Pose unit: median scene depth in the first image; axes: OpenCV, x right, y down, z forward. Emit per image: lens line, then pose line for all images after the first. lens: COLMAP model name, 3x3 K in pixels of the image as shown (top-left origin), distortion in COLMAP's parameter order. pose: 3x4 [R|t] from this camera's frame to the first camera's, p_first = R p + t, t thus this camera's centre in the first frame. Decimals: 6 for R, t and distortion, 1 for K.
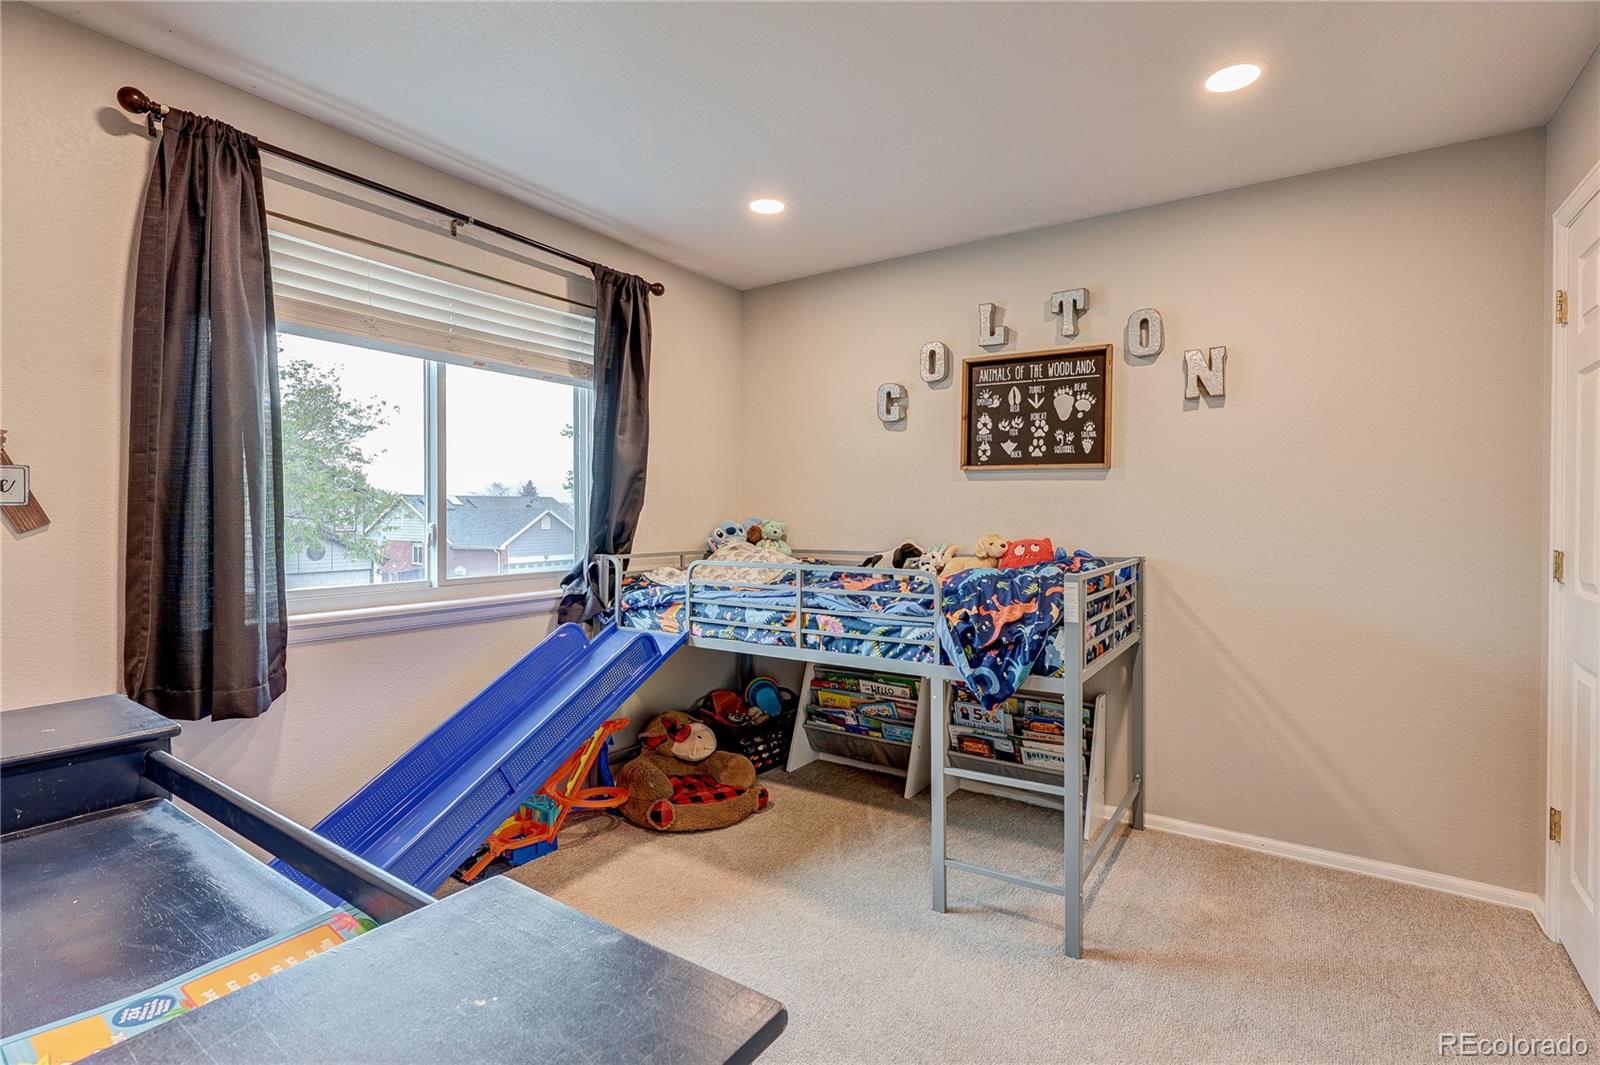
lens RADIAL K [[751.2, 0, 791.4], [0, 751.2, 537.0], [0, 0, 1]] dist [0.000586, 0.000145]
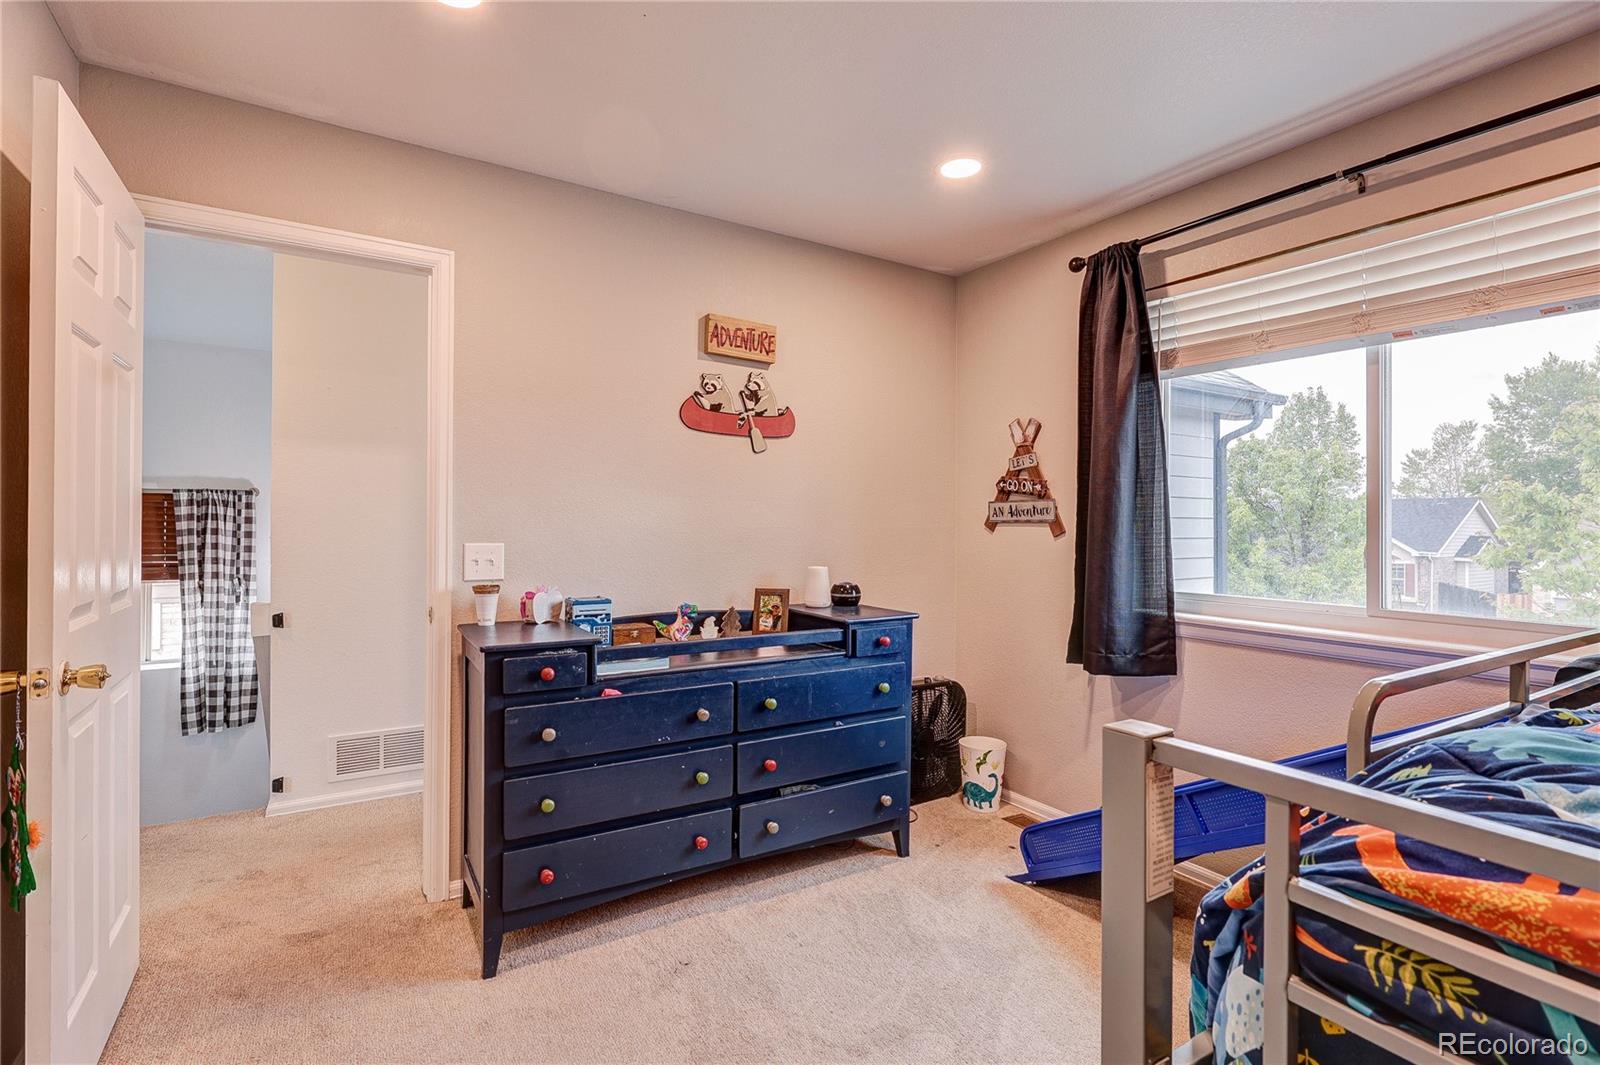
lens RADIAL K [[767.7, 0, 802.4], [0, 767.7, 529.0], [0, 0, 1]] dist [-0.003521, -0.000414]
pose [[-0.413620, 0.001049, -0.910449, 0.686536], [-0.037951, 0.999110, 0.018392, -0.027340], [0.909658, 0.042160, -0.413212, 0.959212]]
